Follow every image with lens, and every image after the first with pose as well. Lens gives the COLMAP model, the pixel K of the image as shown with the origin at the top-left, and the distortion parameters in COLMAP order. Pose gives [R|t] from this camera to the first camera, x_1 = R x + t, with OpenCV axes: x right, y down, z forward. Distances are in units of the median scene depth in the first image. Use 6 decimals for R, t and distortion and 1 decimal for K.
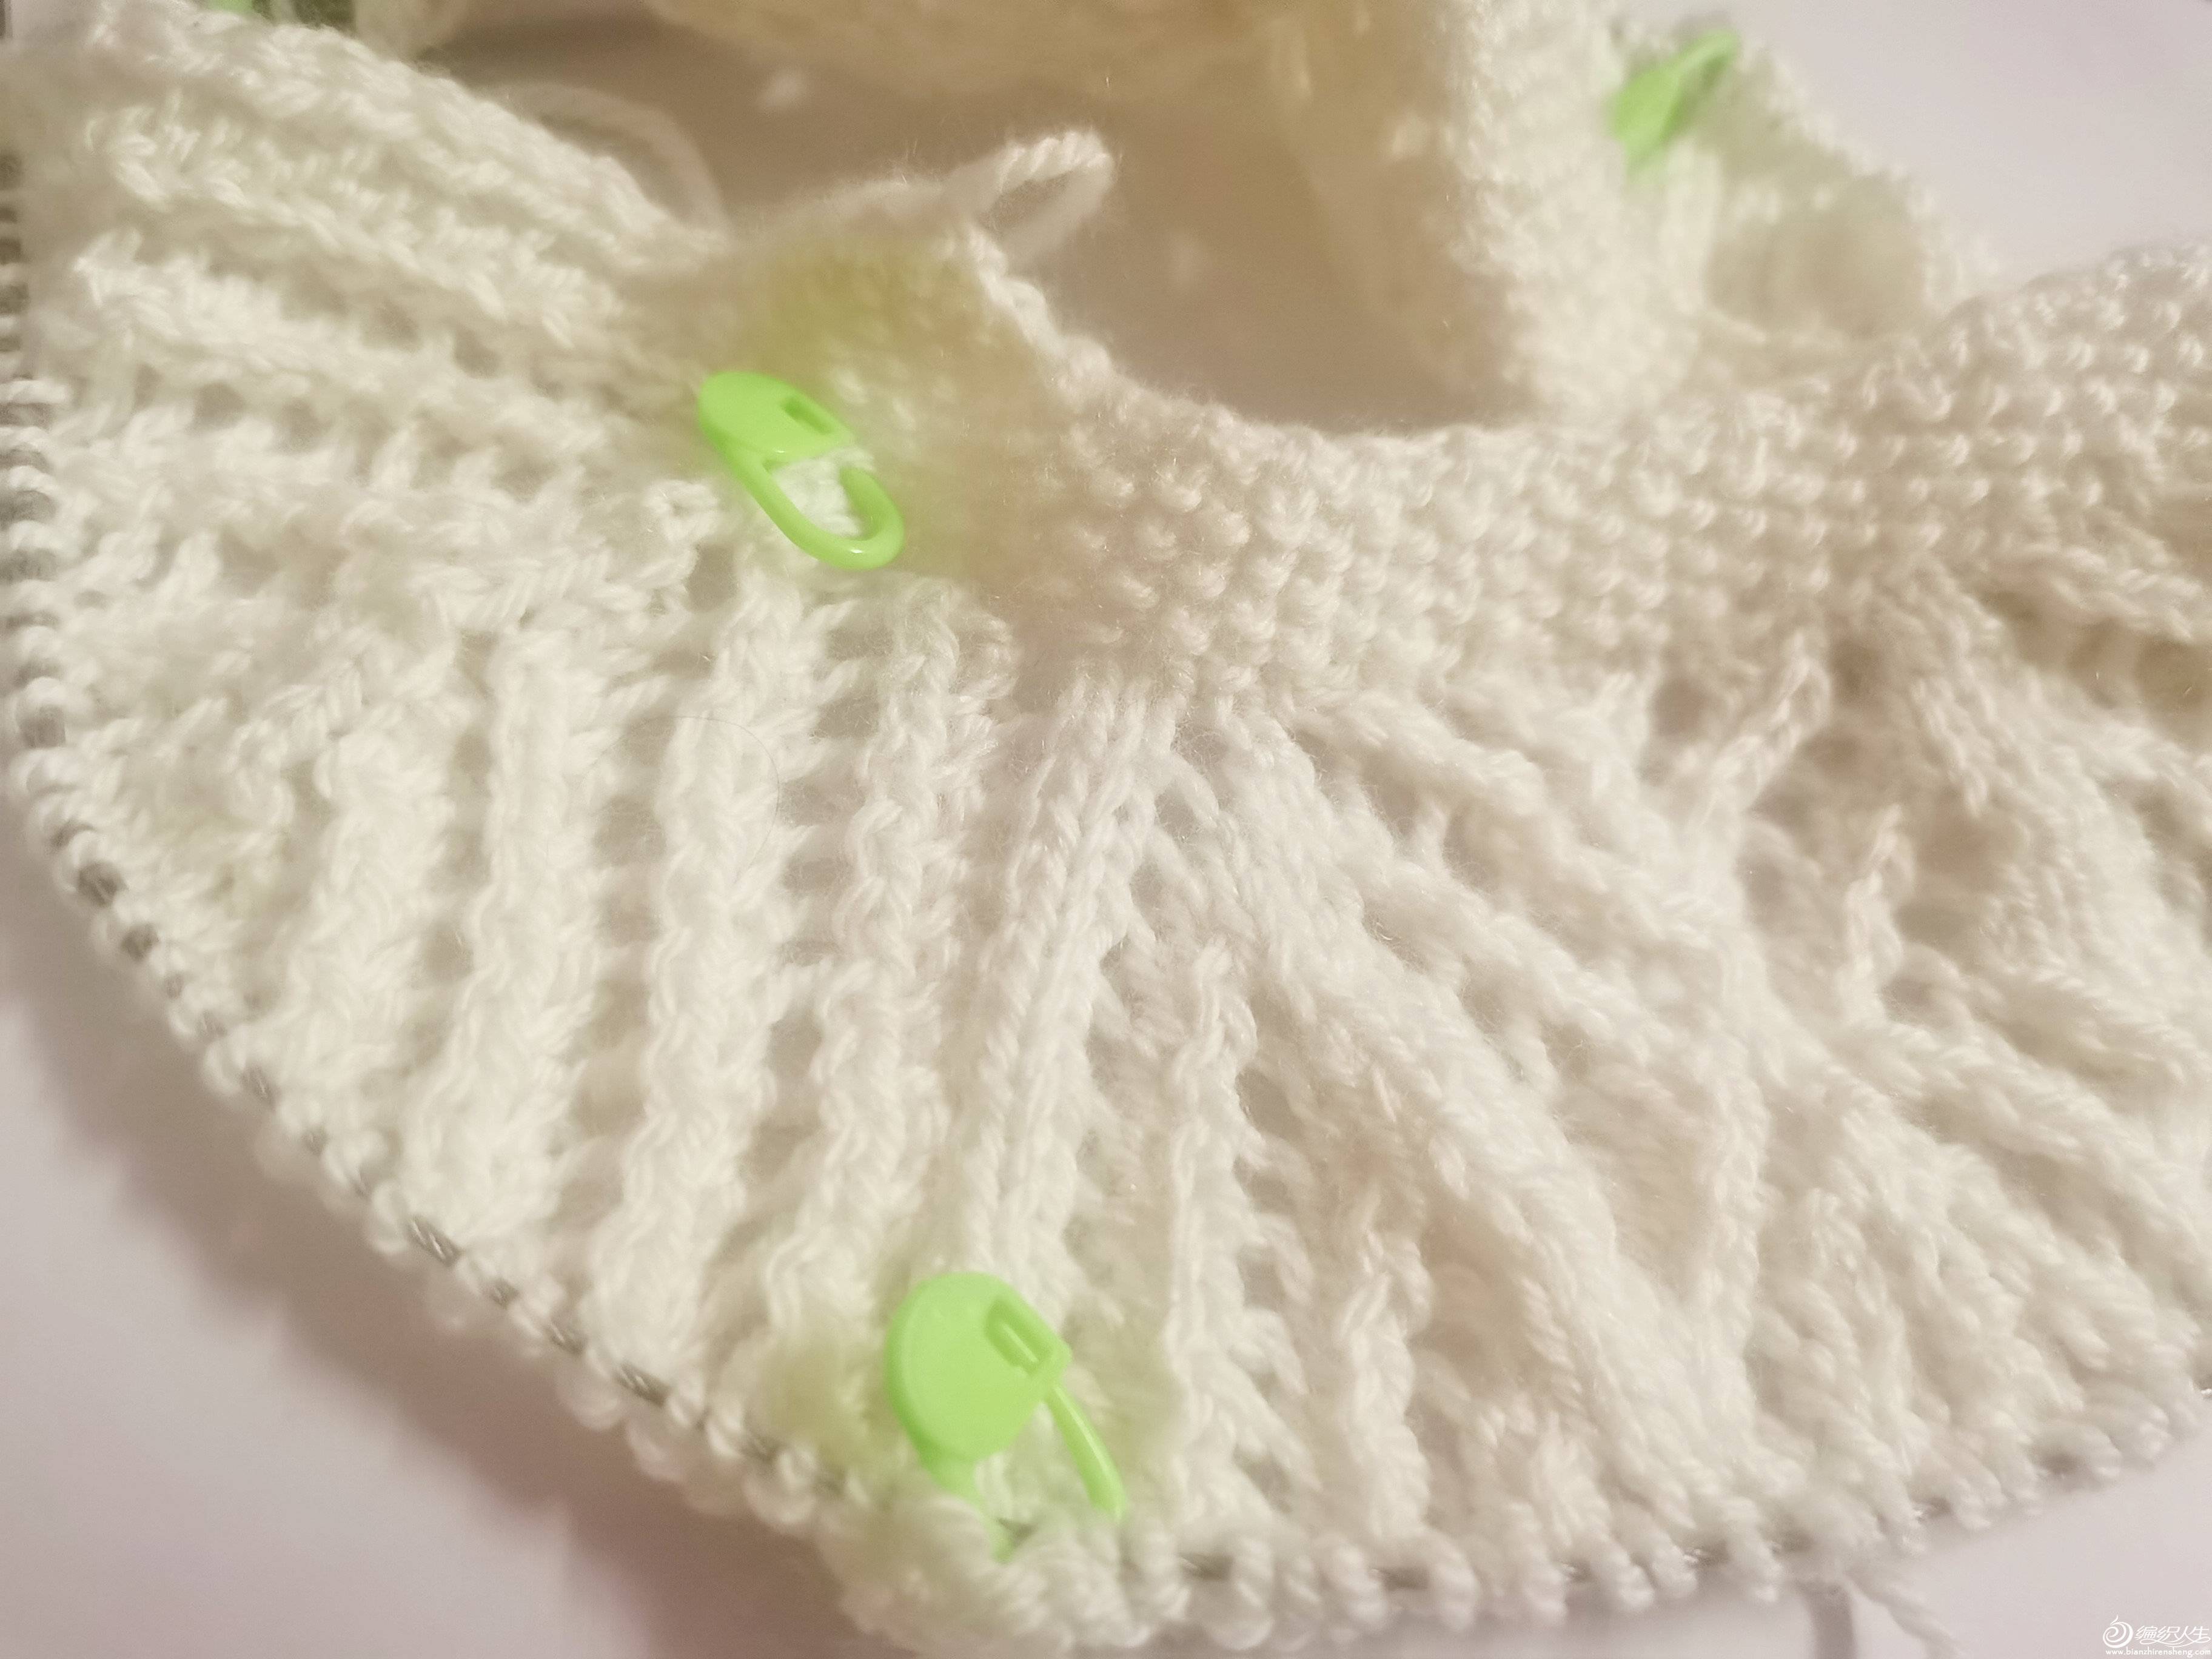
lens RADIAL K [[1844.5, 0, 1106.0], [0, 1844.5, 829.5], [0, 0, 1]] dist [-0.007066, -0.066213]
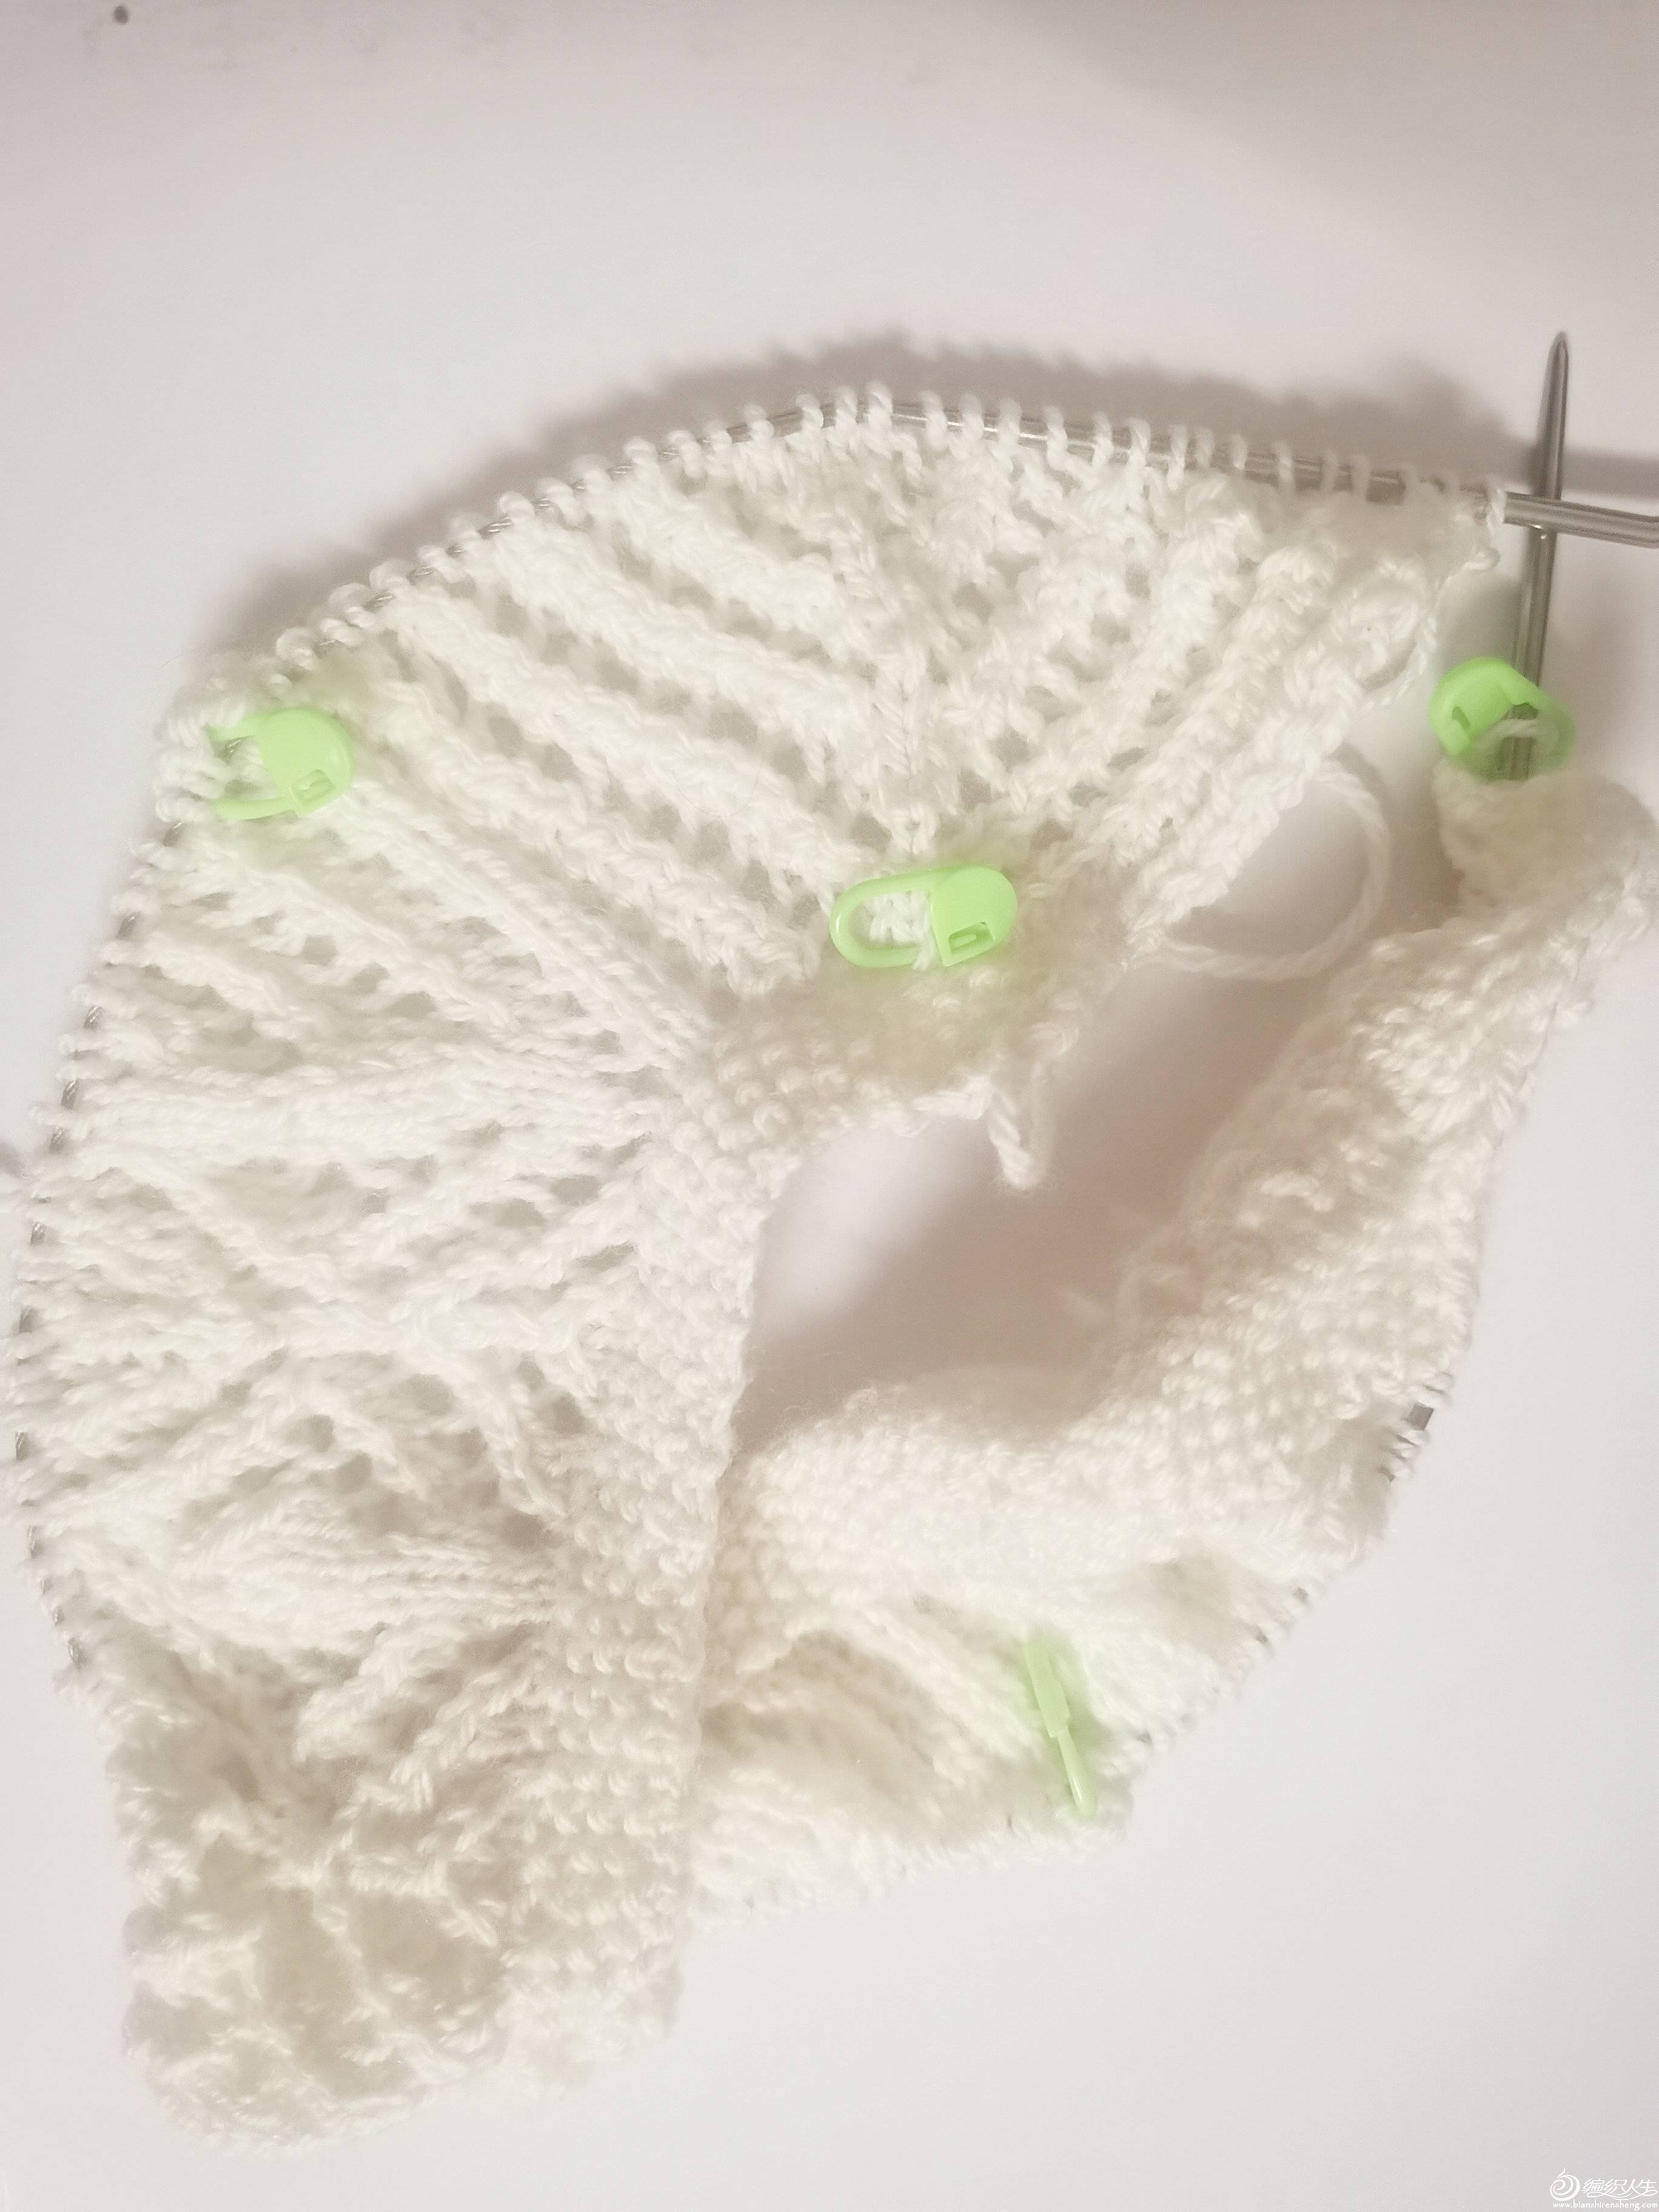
lens RADIAL K [[1844.5, 0, 829.5], [0, 1844.5, 1106.0], [0, 0, 1]] dist [-0.007066, -0.066213]
pose [[-0.435824, 0.896942, -0.074512, 0.122130], [-0.839946, -0.375590, 0.391693, -0.819886], [0.323340, 0.233295, 0.917074, -0.371462]]
